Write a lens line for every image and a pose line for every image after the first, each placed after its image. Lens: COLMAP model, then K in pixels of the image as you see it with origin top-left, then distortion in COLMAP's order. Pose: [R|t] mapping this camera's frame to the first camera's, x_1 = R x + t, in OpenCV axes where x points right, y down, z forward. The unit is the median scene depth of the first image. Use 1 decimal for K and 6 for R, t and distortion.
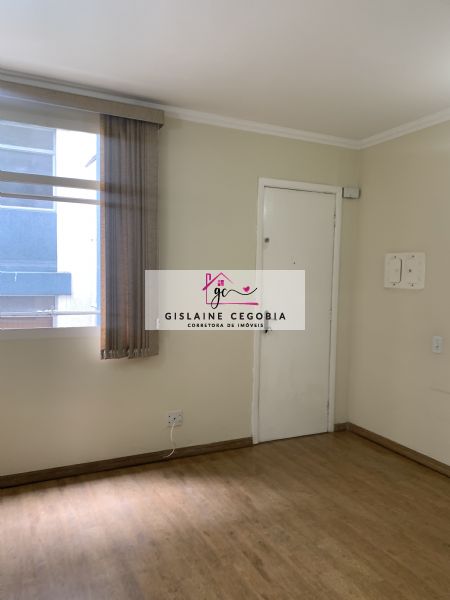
lens RADIAL K [[459.1, 0, 216.3], [0, 459.1, 304.6], [0, 0, 1]] dist [0.034786, -0.031467]
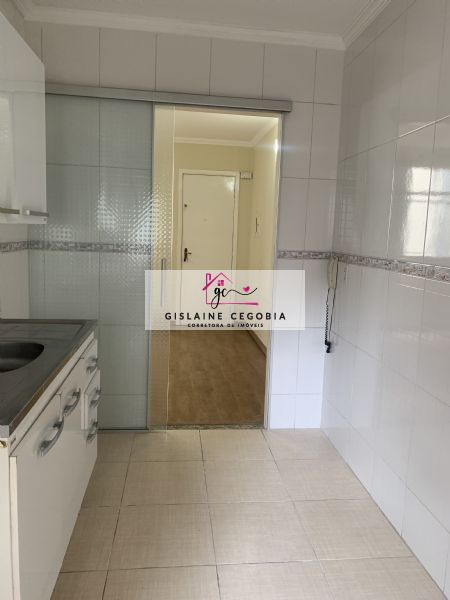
lens RADIAL K [[459.1, 0, 225.9], [0, 459.1, 294.9], [0, 0, 1]] dist [0.034786, -0.031467]
pose [[0.945070, 0.057056, -0.321849, 0.966210], [-0.039146, 0.997317, 0.061852, 0.090651], [0.324515, -0.045855, 0.944768, -0.674965]]
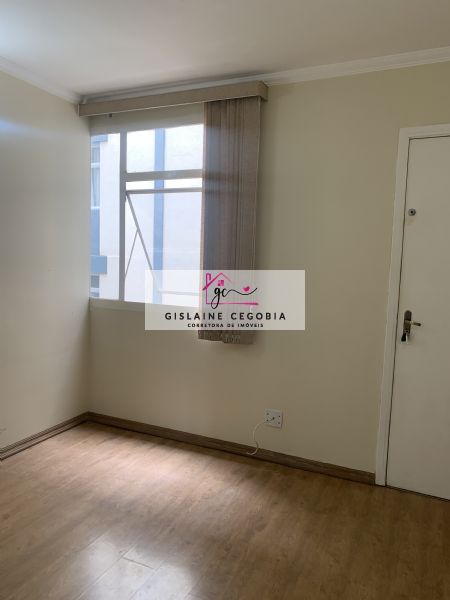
lens RADIAL K [[459.1, 0, 219.9], [0, 459.1, 302.5], [0, 0, 1]] dist [0.034786, -0.031467]
pose [[0.635406, 0.073855, -0.768638, 0.577190], [-0.071892, 0.996750, 0.036343, -0.006091], [0.768824, 0.032167, 0.638651, 0.364368]]
